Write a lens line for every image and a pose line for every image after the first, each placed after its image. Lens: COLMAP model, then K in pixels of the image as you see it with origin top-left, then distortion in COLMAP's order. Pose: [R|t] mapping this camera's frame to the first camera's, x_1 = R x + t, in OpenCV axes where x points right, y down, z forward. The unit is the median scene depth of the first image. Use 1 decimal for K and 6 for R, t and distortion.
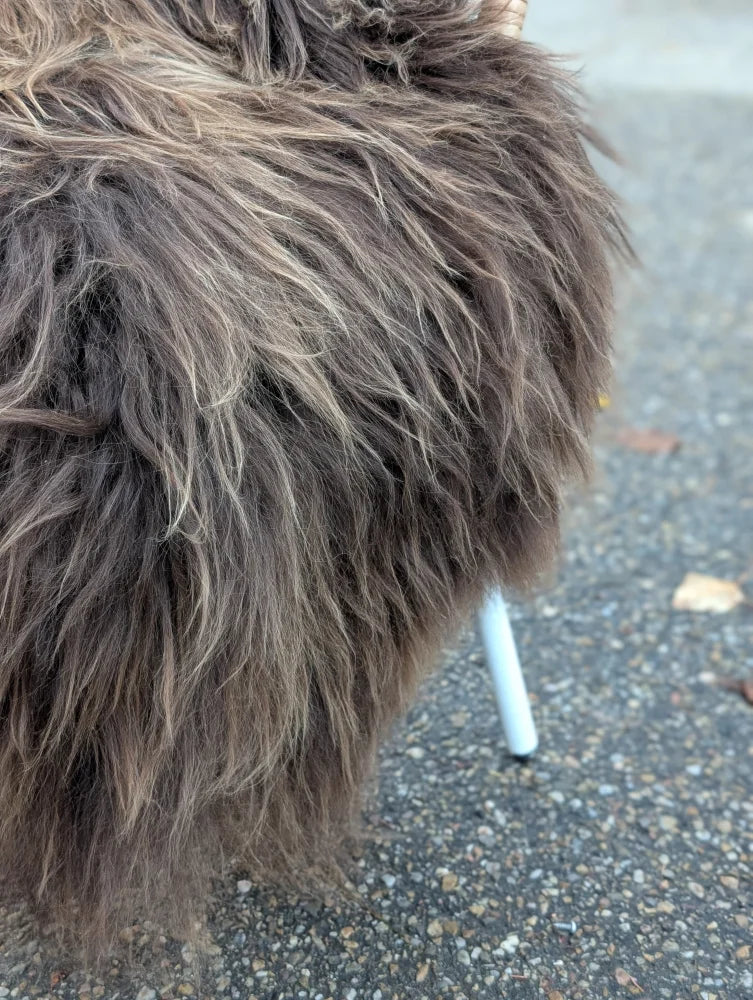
lens RADIAL K [[1451.7, 0, 349.9], [0, 1451.7, 488.1], [0, 0, 1]] dist [0.030529, 0.000000]
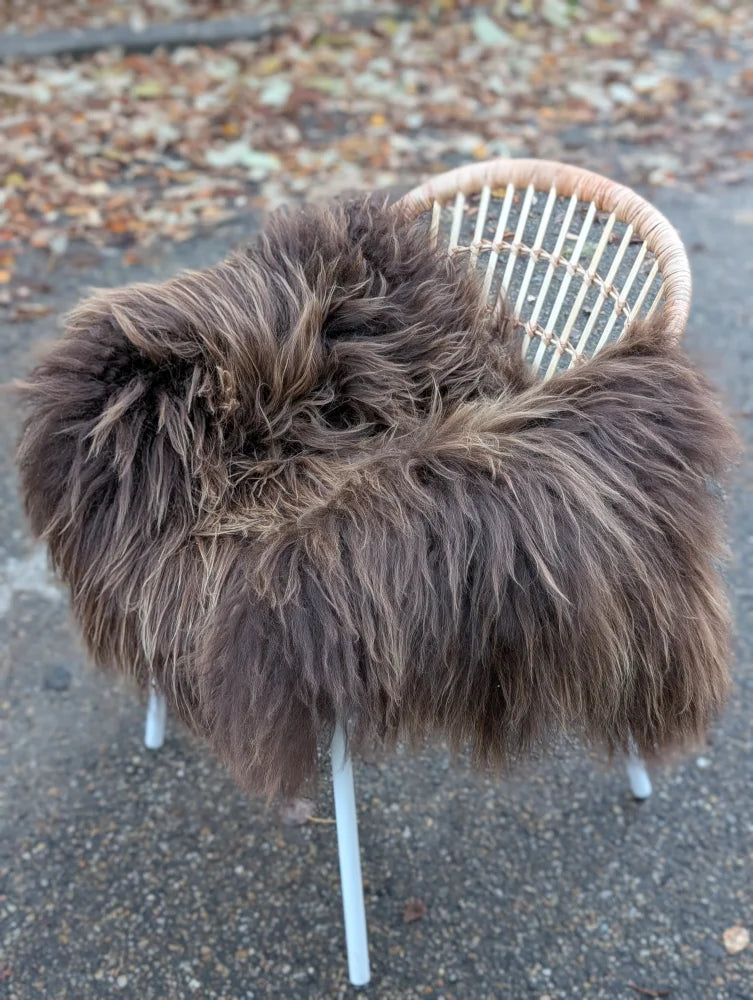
lens RADIAL K [[1451.7, 0, 375.2], [0, 1451.7, 485.4], [0, 0, 1]] dist [0.030529, 0.000000]
pose [[0.128683, 0.548429, -0.826237, 1.336125], [-0.438150, 0.778875, 0.448752, -1.124425], [0.889644, 0.304269, 0.340521, 0.381905]]
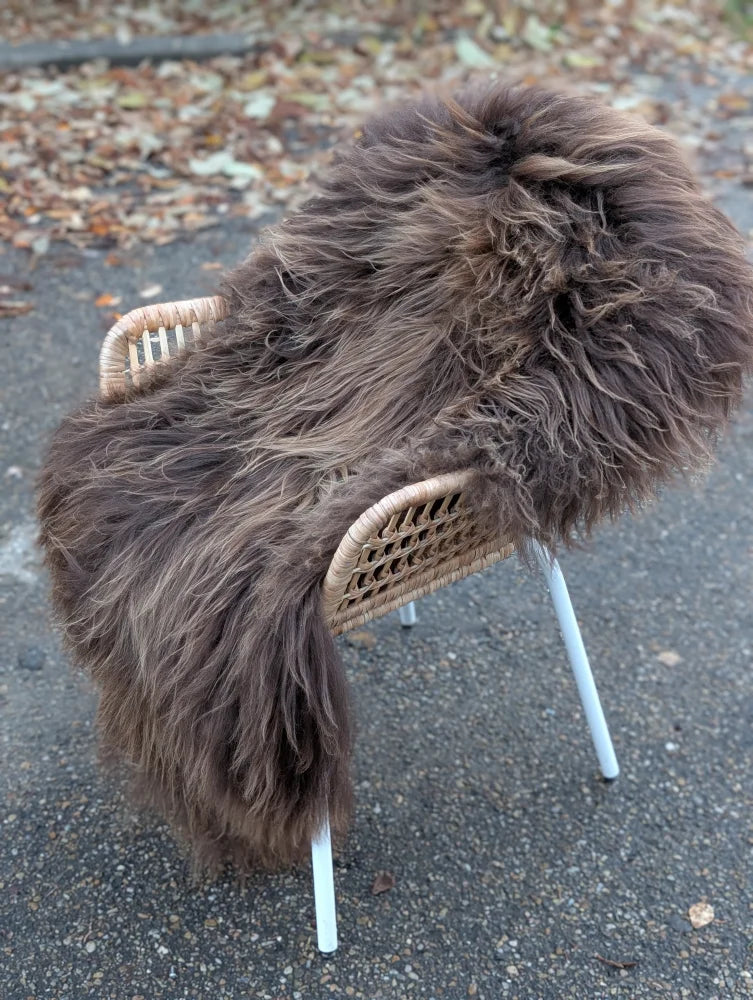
lens RADIAL K [[1451.7, 0, 373.6], [0, 1451.7, 486.9], [0, 0, 1]] dist [0.030529, 0.000000]
pose [[0.132218, 0.531433, -0.836718, 1.399914], [-0.457070, 0.781716, 0.424273, -1.071542], [0.879548, 0.326343, 0.346259, 0.401671]]
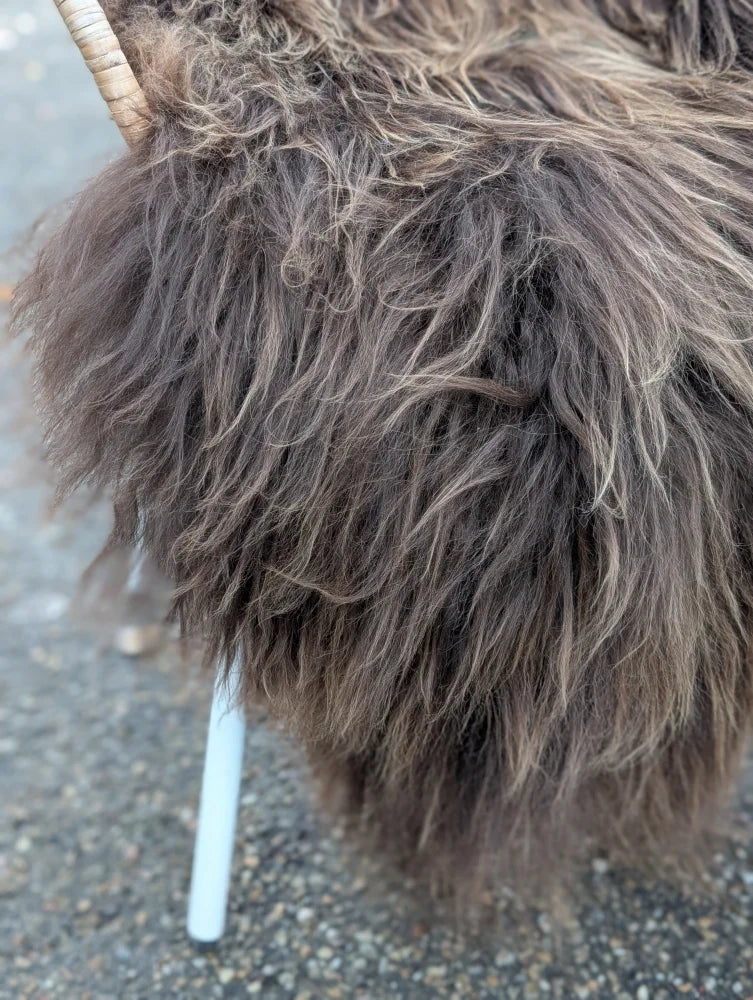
lens RADIAL K [[1451.7, 0, 374.5], [0, 1451.7, 492.4], [0, 0, 1]] dist [0.030529, 0.000000]
pose [[0.982085, 0.072582, -0.173897, -0.074220], [-0.072347, 0.997350, 0.007694, 0.018823], [0.173995, 0.005025, 0.984734, -0.029682]]
